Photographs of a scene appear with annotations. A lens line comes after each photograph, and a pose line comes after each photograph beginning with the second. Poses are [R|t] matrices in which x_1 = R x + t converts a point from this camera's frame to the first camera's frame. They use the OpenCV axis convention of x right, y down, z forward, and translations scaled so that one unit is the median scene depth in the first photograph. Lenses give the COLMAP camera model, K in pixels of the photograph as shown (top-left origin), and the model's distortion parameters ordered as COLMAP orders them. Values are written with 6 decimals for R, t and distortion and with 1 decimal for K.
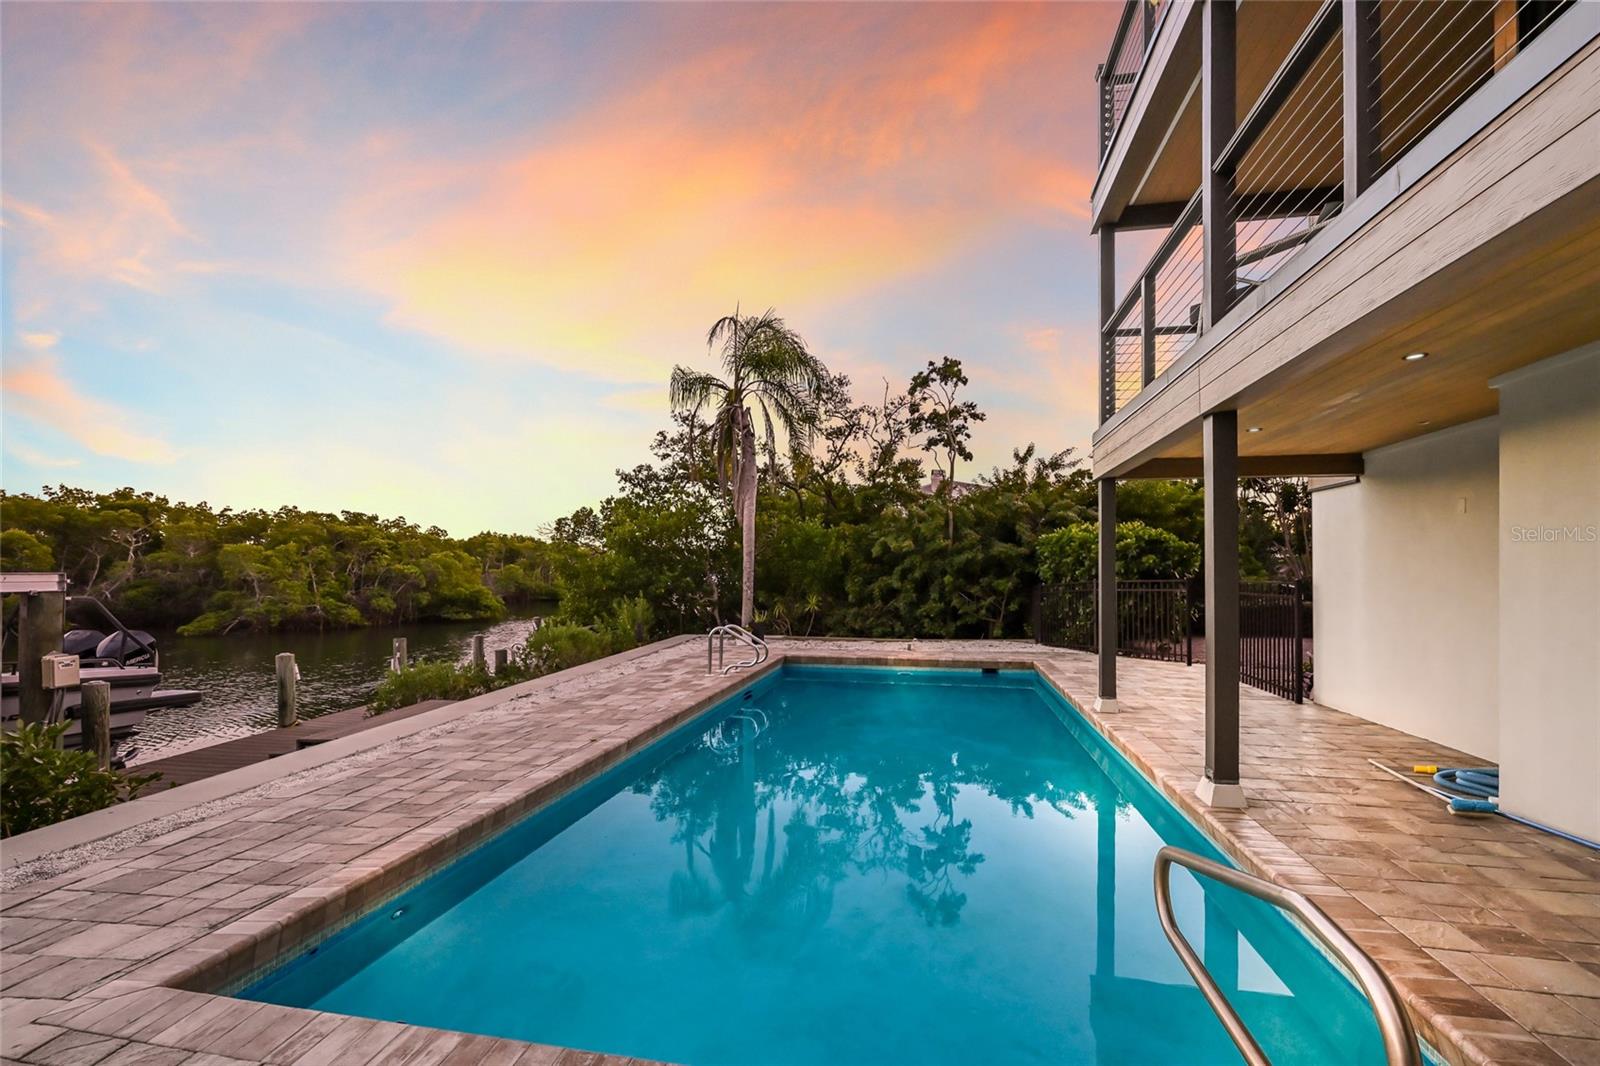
lens RADIAL K [[682.9, 0, 800.2], [0, 682.9, 574.5], [0, 0, 1]] dist [-0.001874, -0.000517]
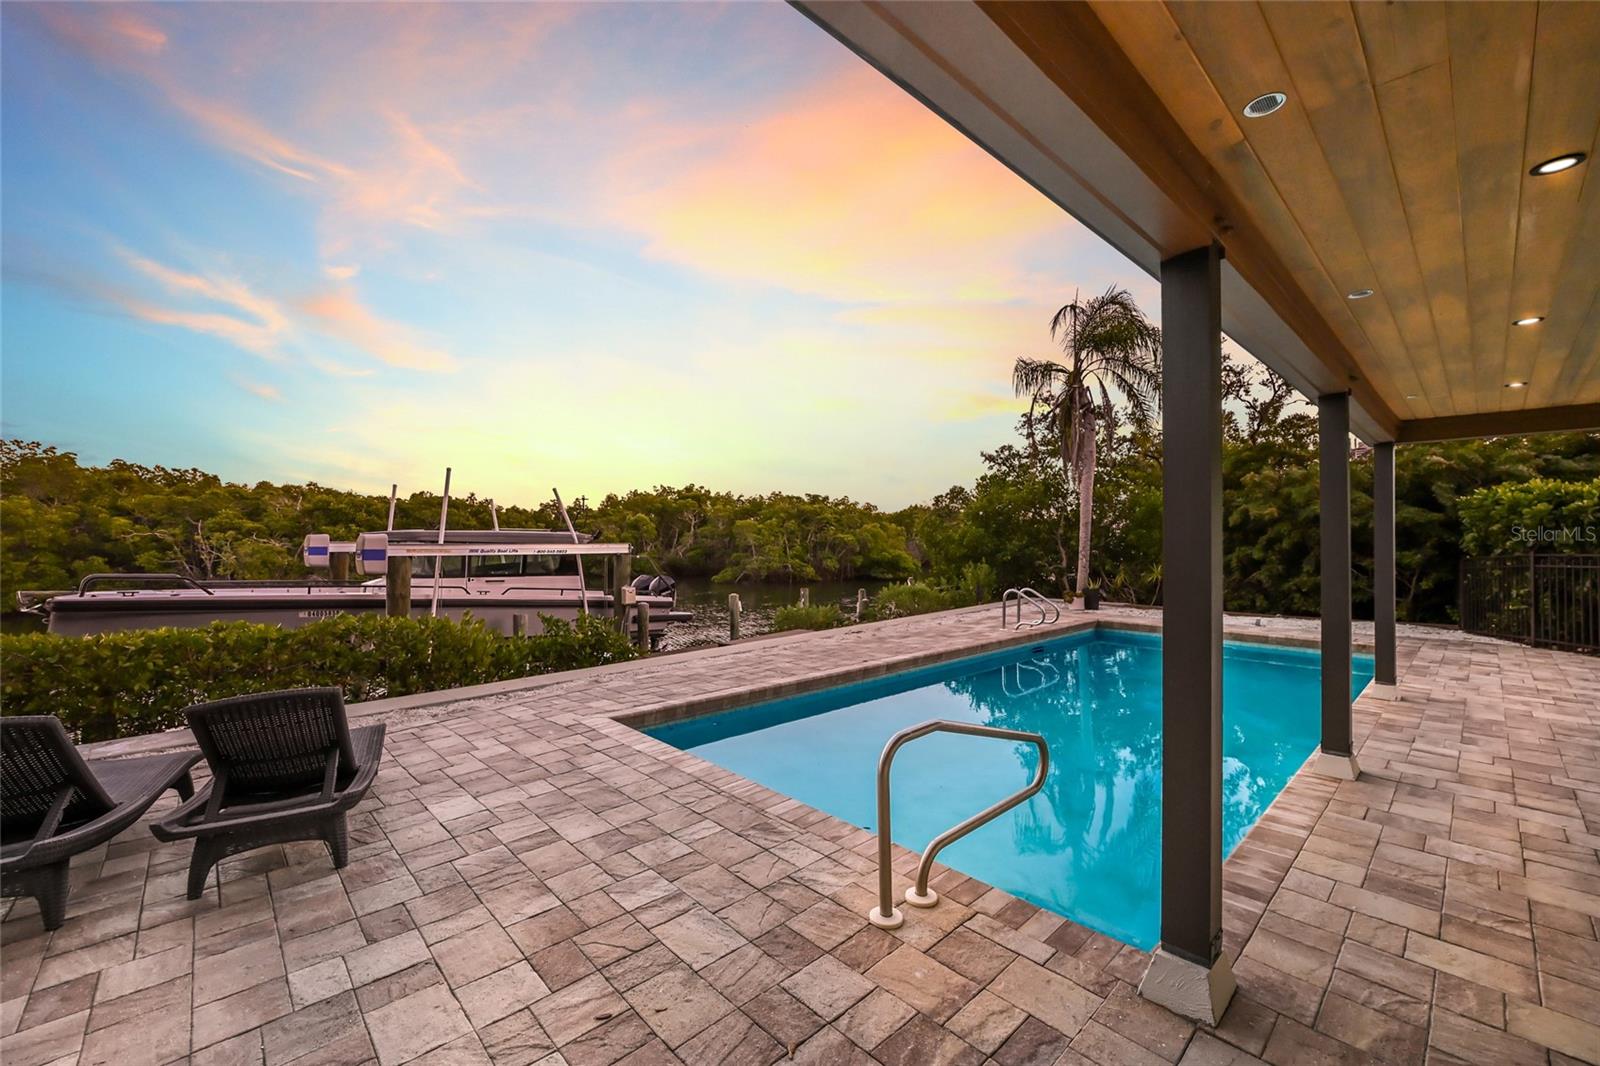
lens RADIAL K [[640.5, 0, 798.9], [0, 640.5, 534.0], [0, 0, 1]] dist [0.003240, 0.000120]
pose [[0.812245, -0.005550, -0.583290, 0.132104], [-0.000803, 0.999943, -0.010632, -0.003930], [0.583315, 0.009104, 0.812195, -0.065211]]
